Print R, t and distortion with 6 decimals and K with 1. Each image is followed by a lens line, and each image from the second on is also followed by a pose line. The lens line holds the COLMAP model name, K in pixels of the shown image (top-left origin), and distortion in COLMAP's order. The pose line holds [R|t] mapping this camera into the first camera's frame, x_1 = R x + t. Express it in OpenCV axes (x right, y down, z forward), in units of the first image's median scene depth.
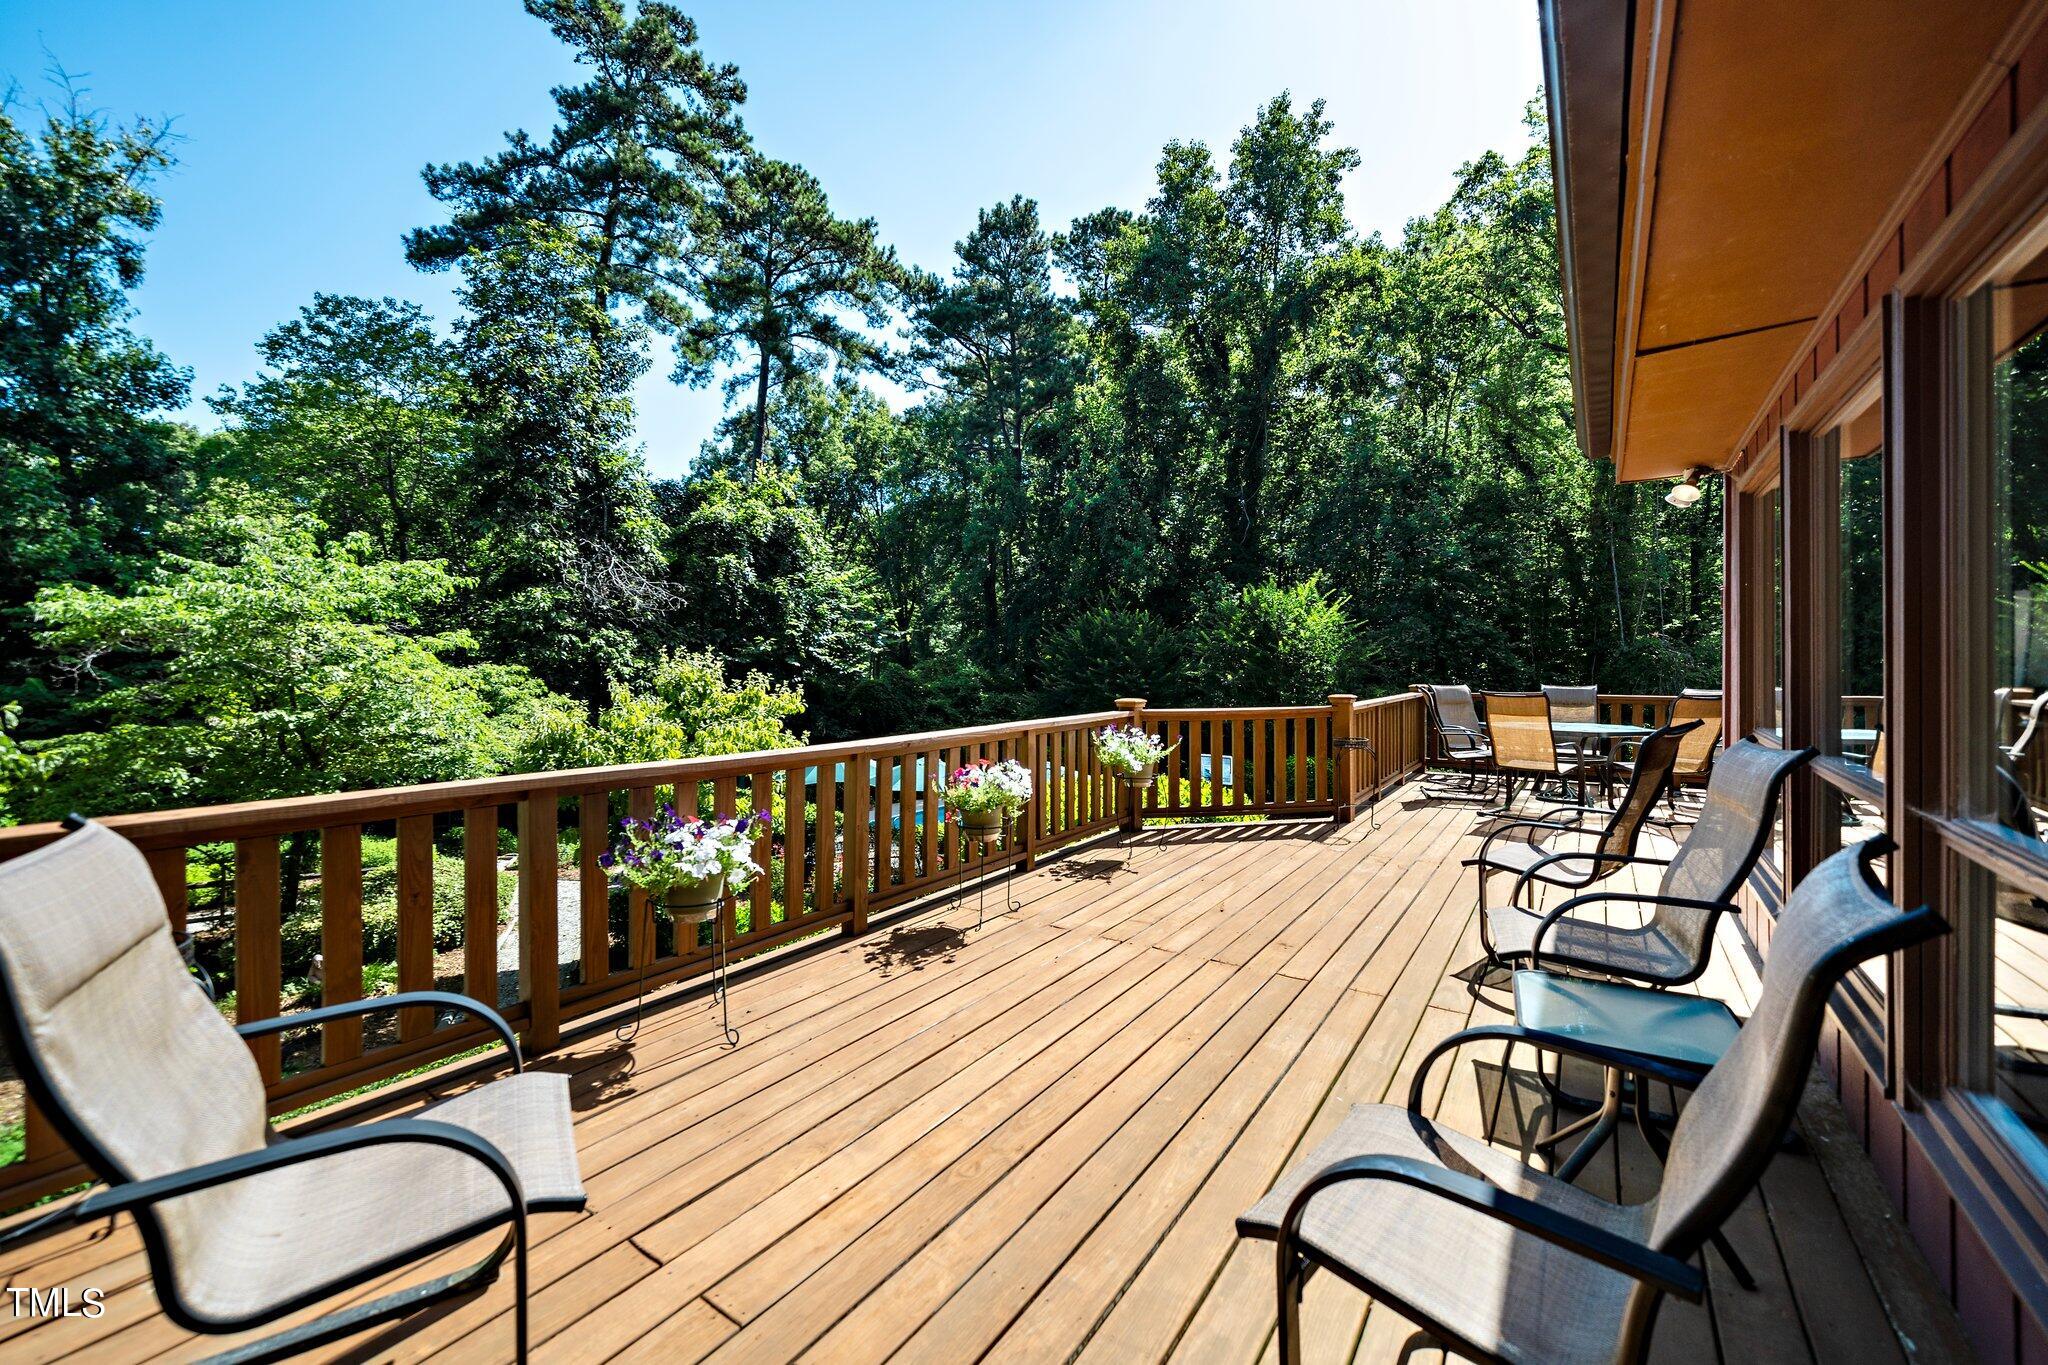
lens RADIAL K [[838.2, 0, 991.9], [0, 838.2, 660.6], [0, 0, 1]] dist [-0.000694, 0.000196]
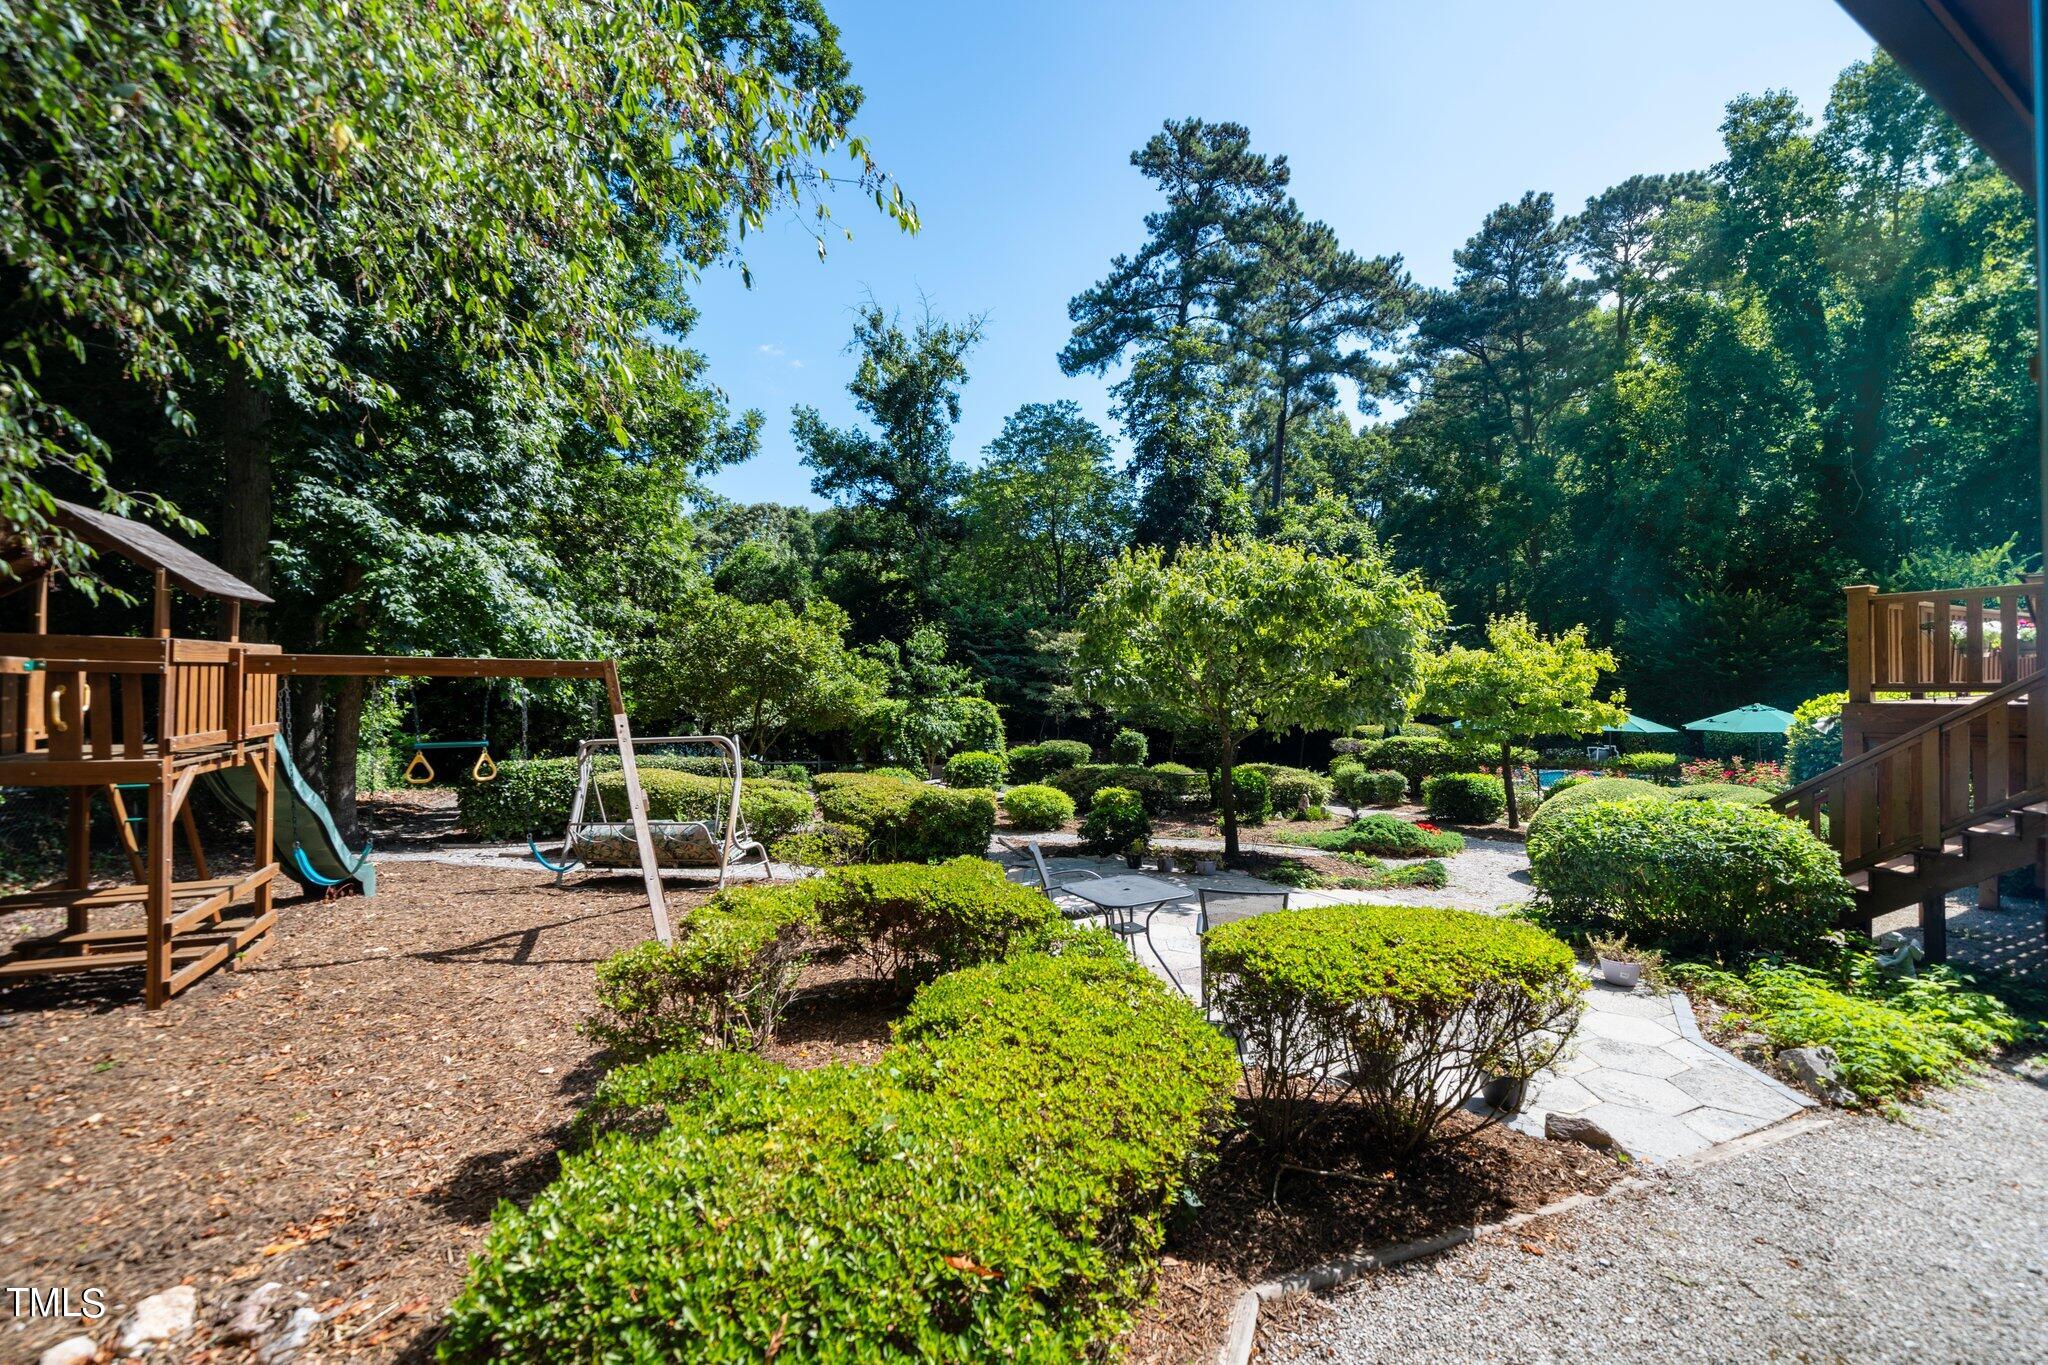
lens RADIAL K [[846.4, 0, 984.0], [0, 846.4, 684.8], [0, 0, 1]] dist [-0.001204, 0.000170]
pose [[0.906373, -0.016649, -0.422151, -0.170029], [0.017405, 0.999846, -0.002063, 0.028214], [0.422120, -0.005478, 0.906523, -0.228804]]
